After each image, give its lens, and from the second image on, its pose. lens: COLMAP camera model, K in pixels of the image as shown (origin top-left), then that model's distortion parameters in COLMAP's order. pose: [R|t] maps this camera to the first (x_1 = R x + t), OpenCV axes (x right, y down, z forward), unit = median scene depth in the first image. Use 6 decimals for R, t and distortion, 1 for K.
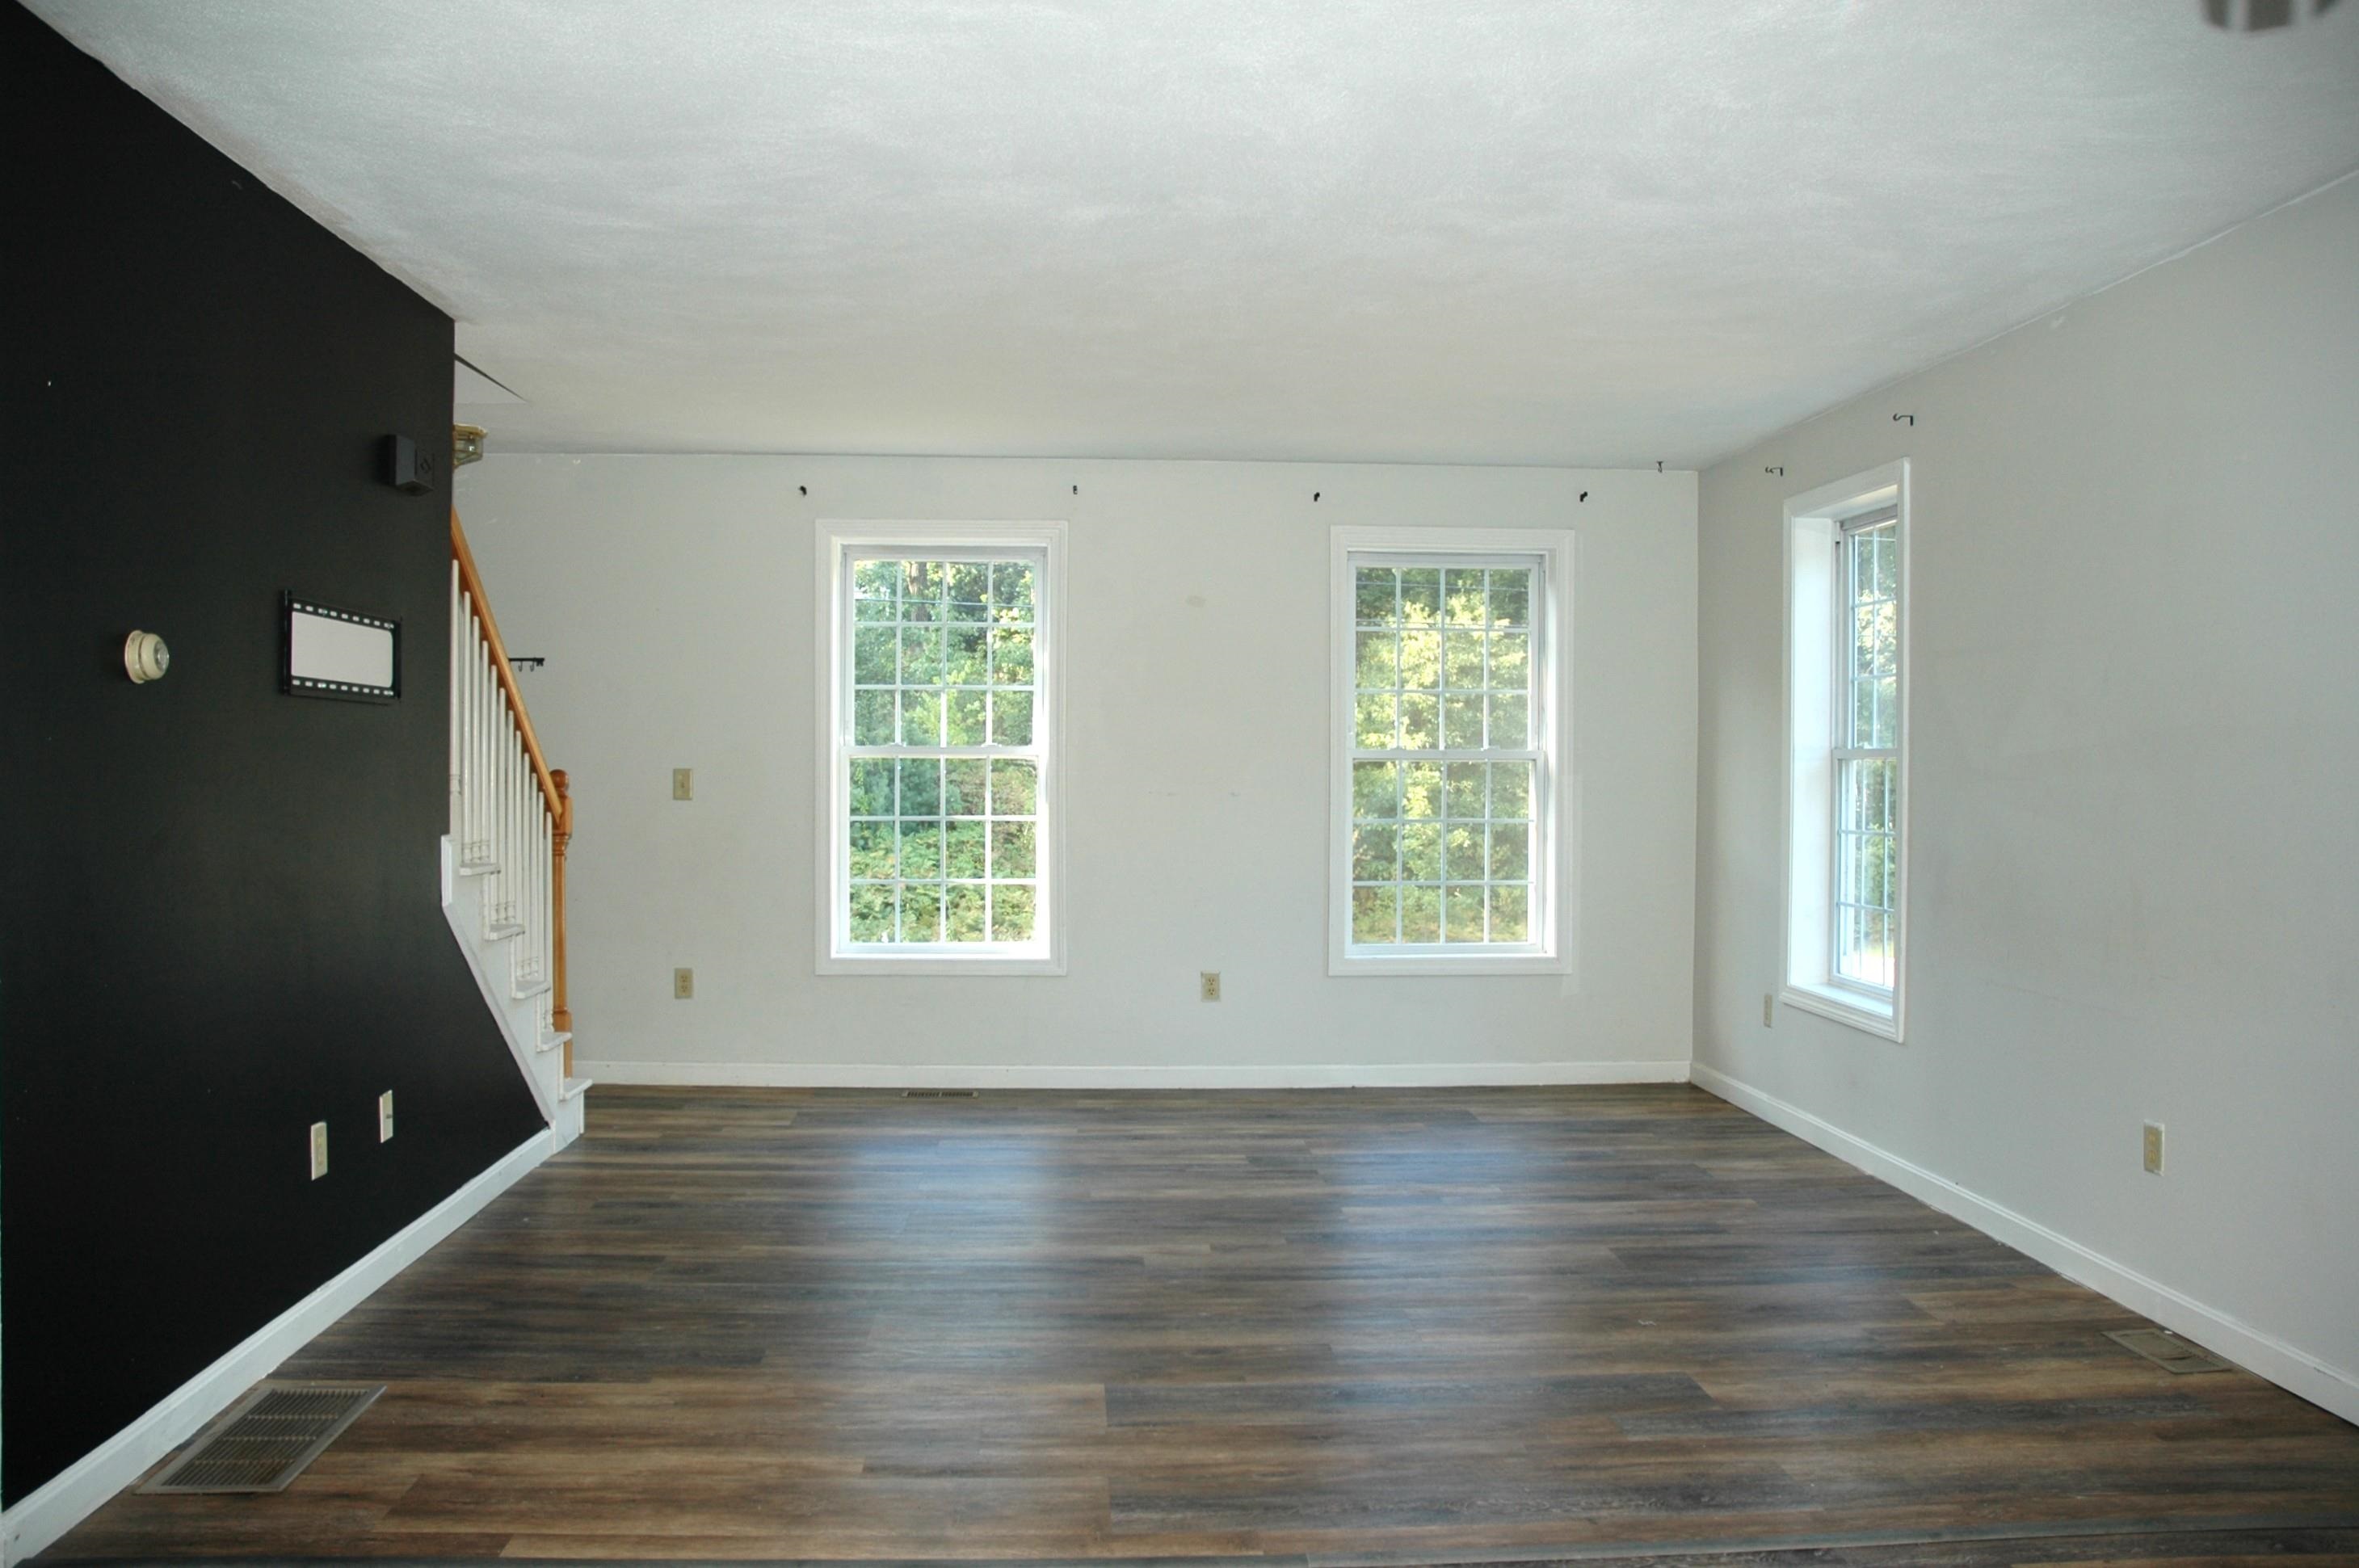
lens RADIAL K [[1794.8, 0, 1176.8], [0, 1794.8, 778.8], [0, 0, 1]] dist [-0.000744, 0.012819]
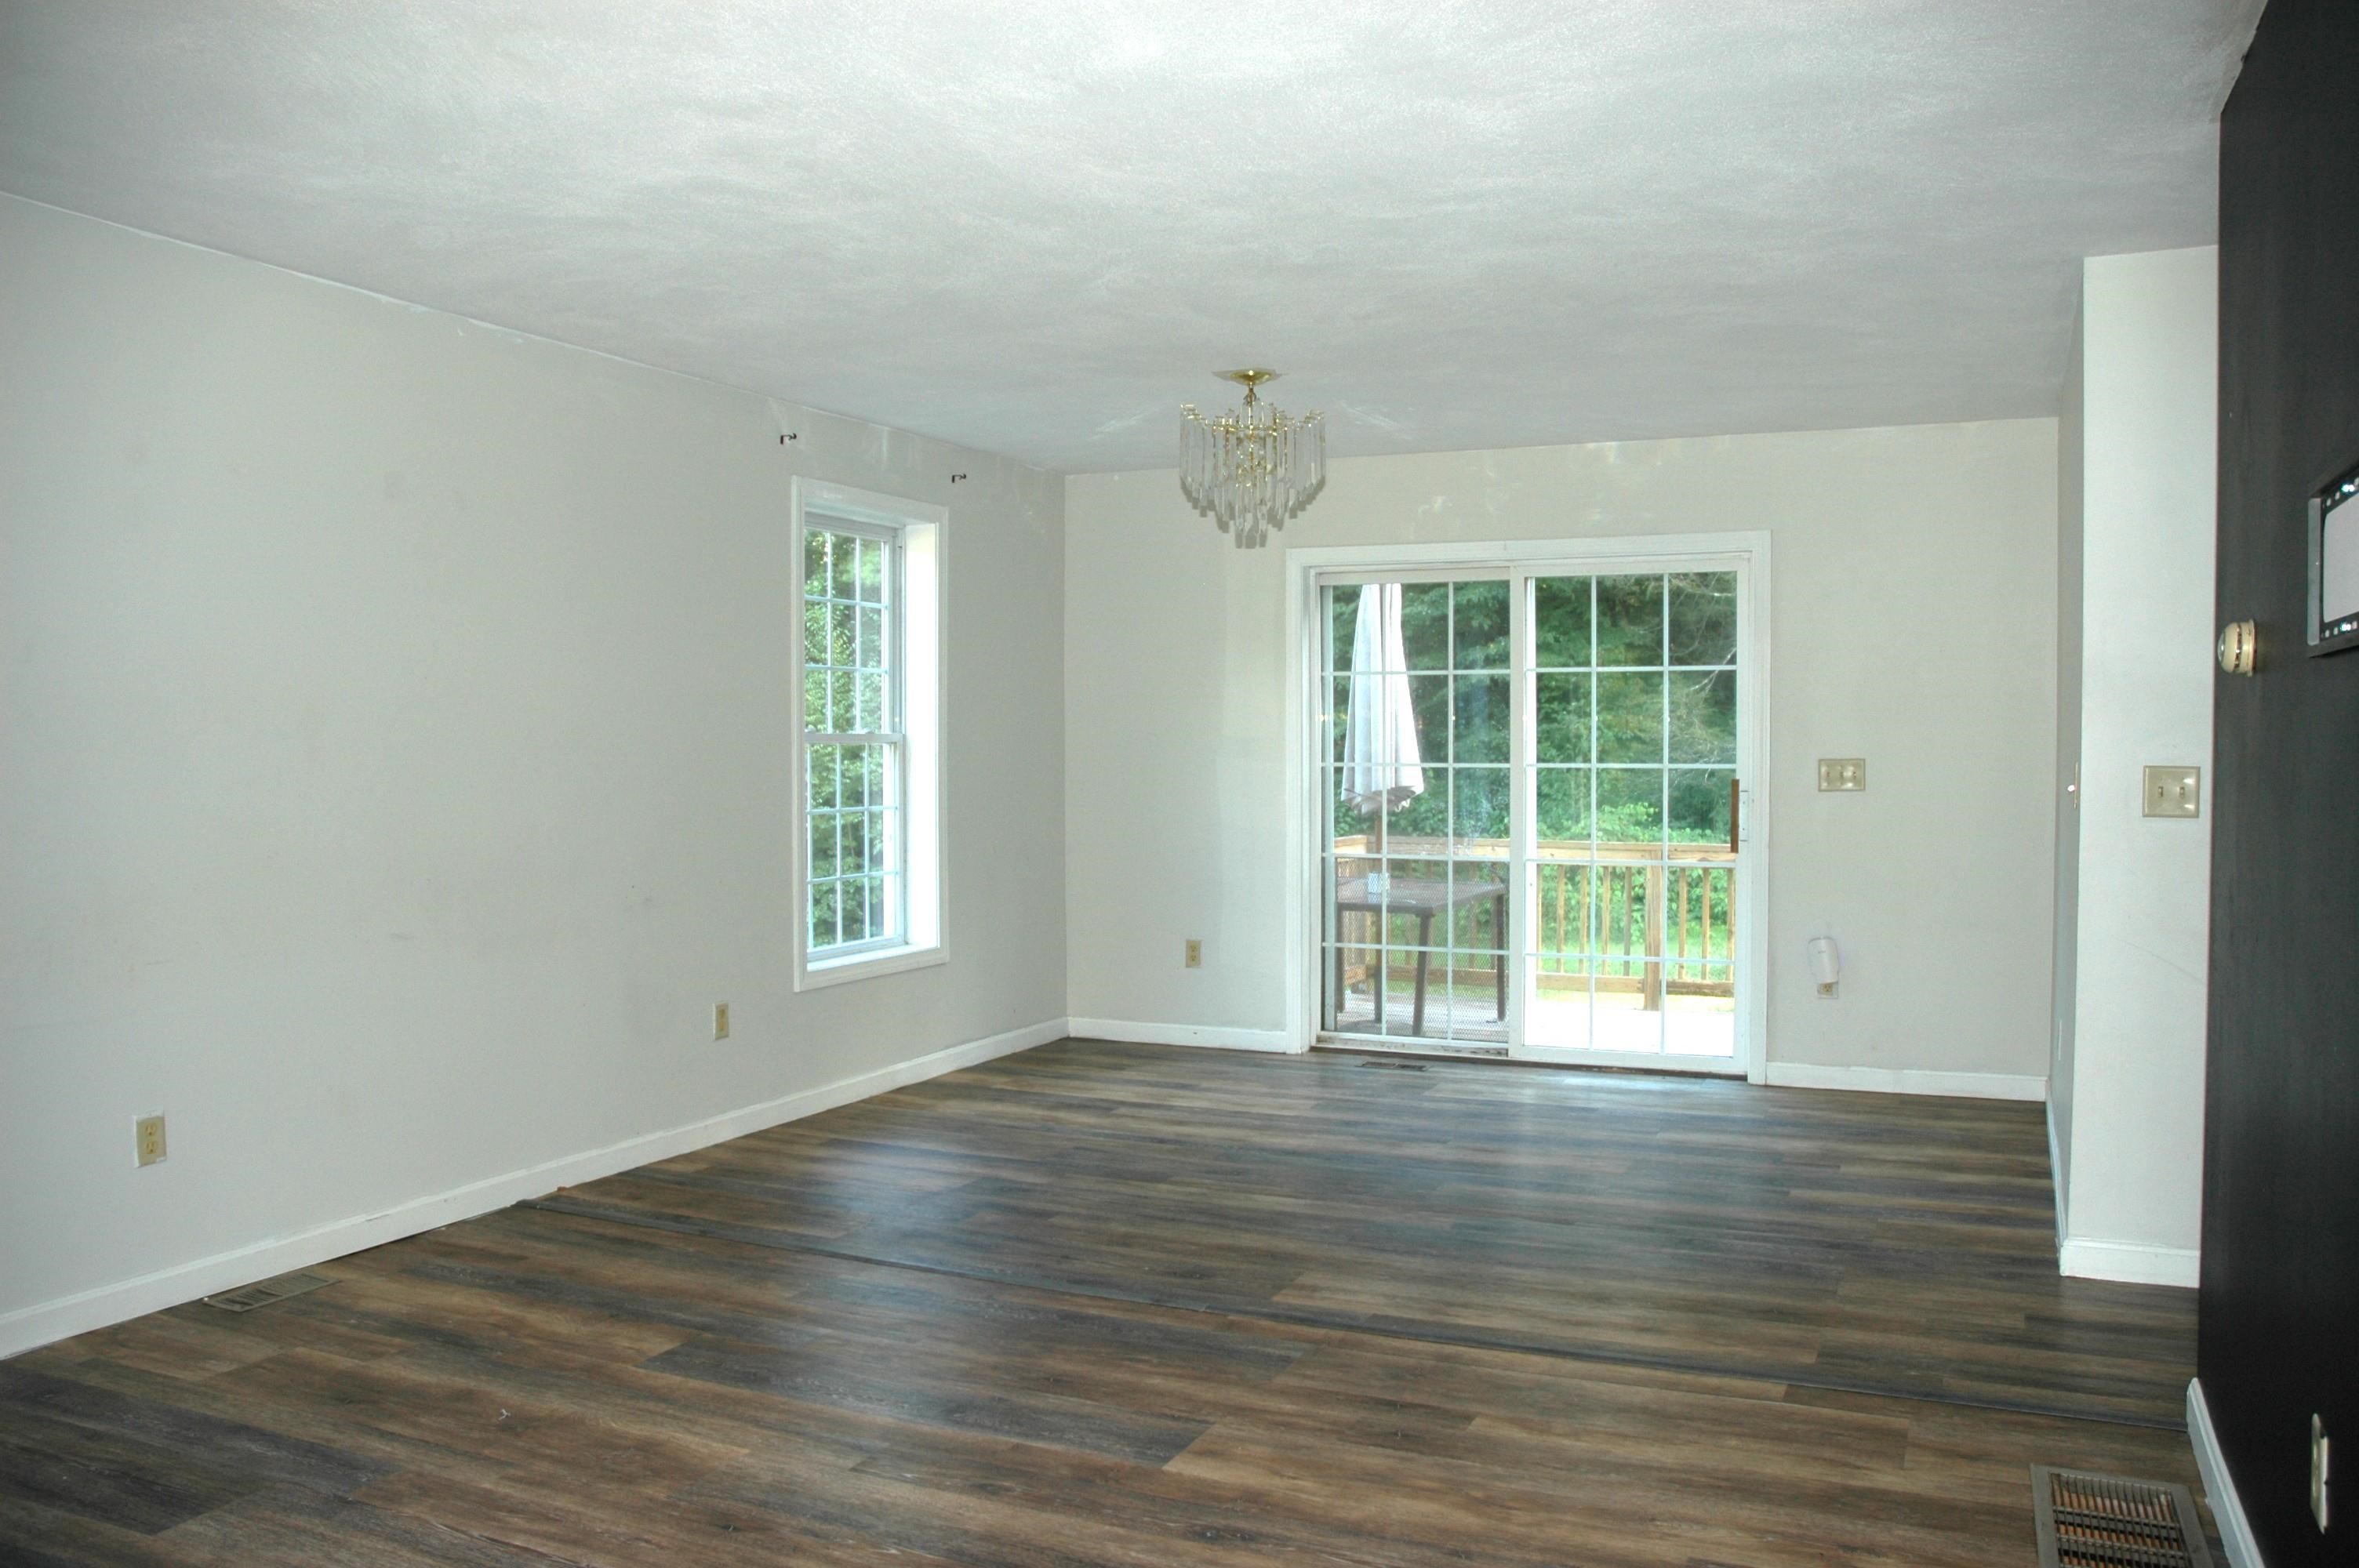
lens RADIAL K [[1794.6, 0, 1181.5], [0, 1794.6, 780.1], [0, 0, 1]] dist [-0.000744, 0.012819]
pose [[-0.871635, -0.014678, 0.489936, -0.516657], [-0.001991, 0.999649, 0.026407, -0.020501], [-0.490152, 0.022042, -0.871358, 1.919454]]
